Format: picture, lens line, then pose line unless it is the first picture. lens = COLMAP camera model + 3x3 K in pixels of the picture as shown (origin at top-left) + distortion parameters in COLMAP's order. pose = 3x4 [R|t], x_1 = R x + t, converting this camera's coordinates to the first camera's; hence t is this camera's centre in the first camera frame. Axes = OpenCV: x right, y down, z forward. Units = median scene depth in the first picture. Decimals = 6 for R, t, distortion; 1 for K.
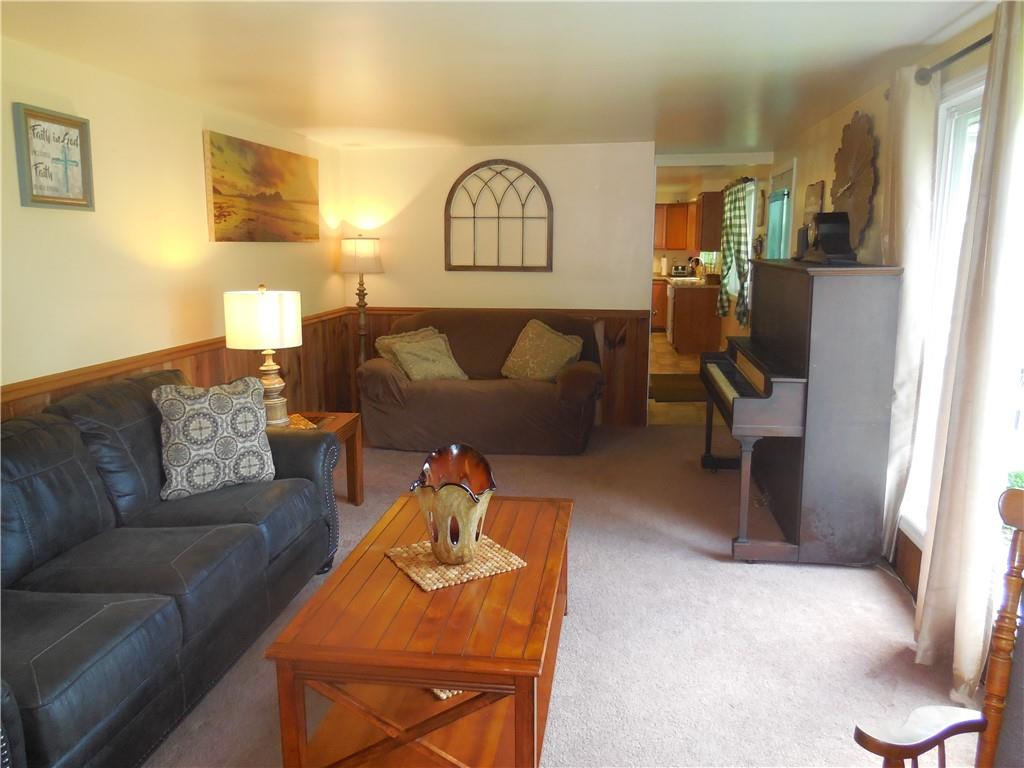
lens RADIAL K [[773.5, 0, 512.7], [0, 773.5, 384.8], [0, 0, 1]] dist [-0.000620, -0.001801]
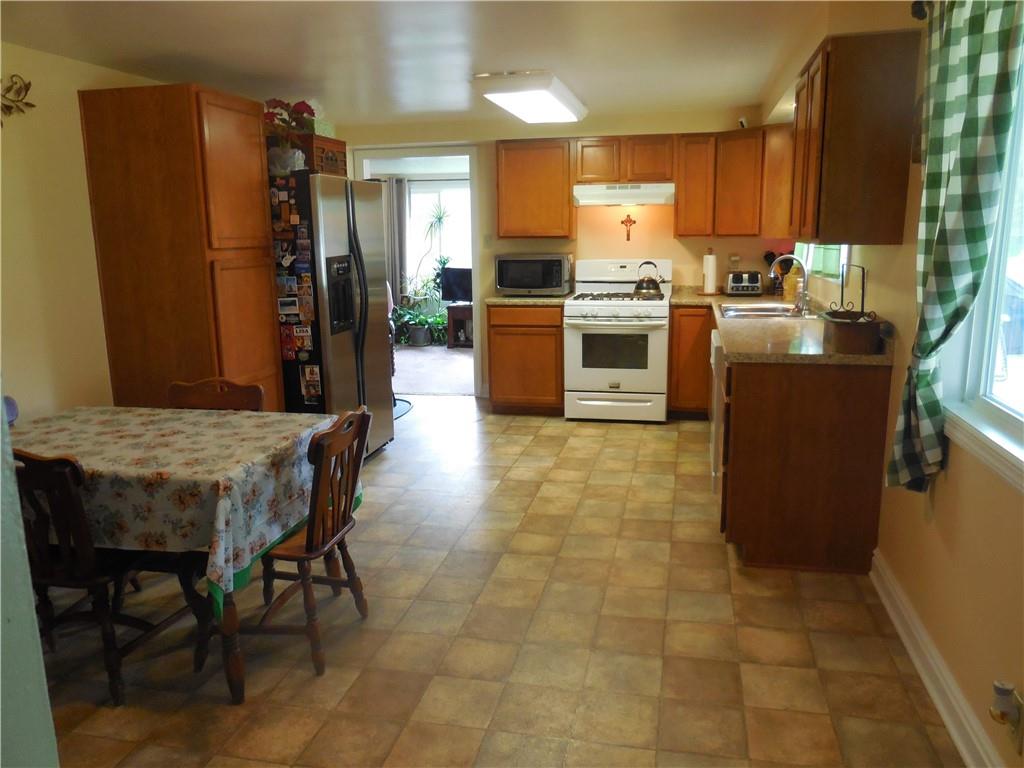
lens RADIAL K [[773.5, 0, 511.7], [0, 773.5, 383.7], [0, 0, 1]] dist [-0.000620, -0.001801]
pose [[0.996862, 0.005693, -0.078956, 0.228759], [-0.004478, 0.999869, 0.015568, -0.186871], [0.079035, -0.015166, 0.996757, 1.058244]]
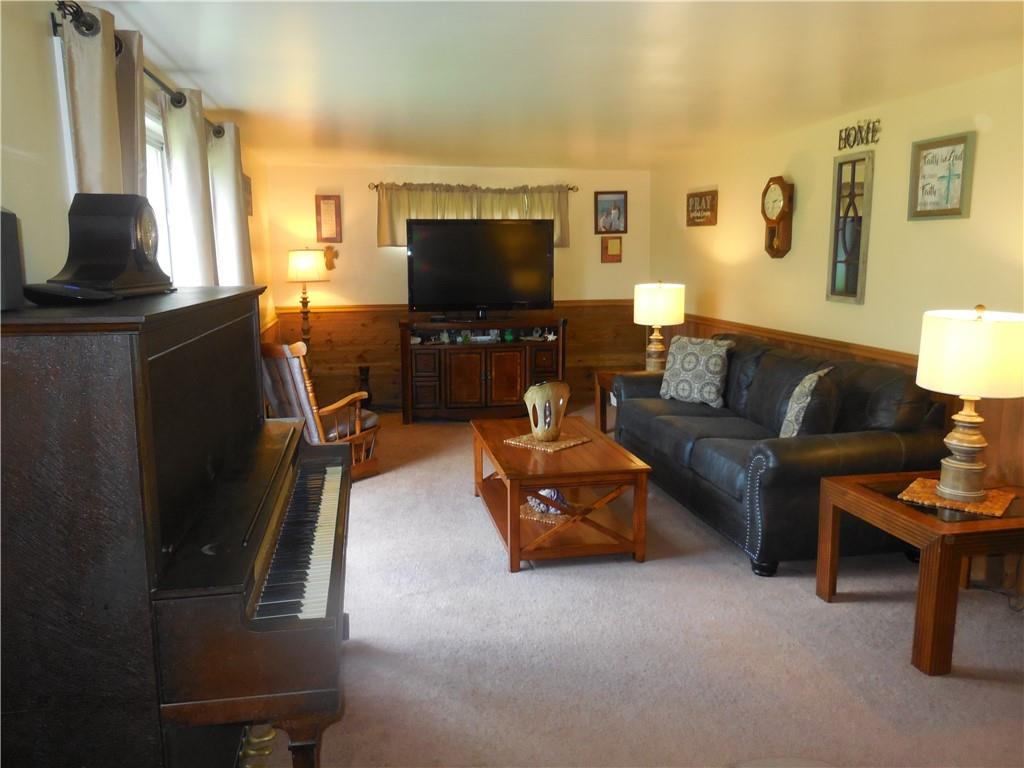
lens RADIAL K [[773.5, 0, 510.5], [0, 773.5, 382.5], [0, 0, 1]] dist [-0.000620, -0.001801]
pose [[-0.945322, 0.056858, -0.321144, 0.408742], [-0.053979, 0.943829, 0.325995, -0.336838], [0.321640, 0.325505, -0.889153, 1.886651]]
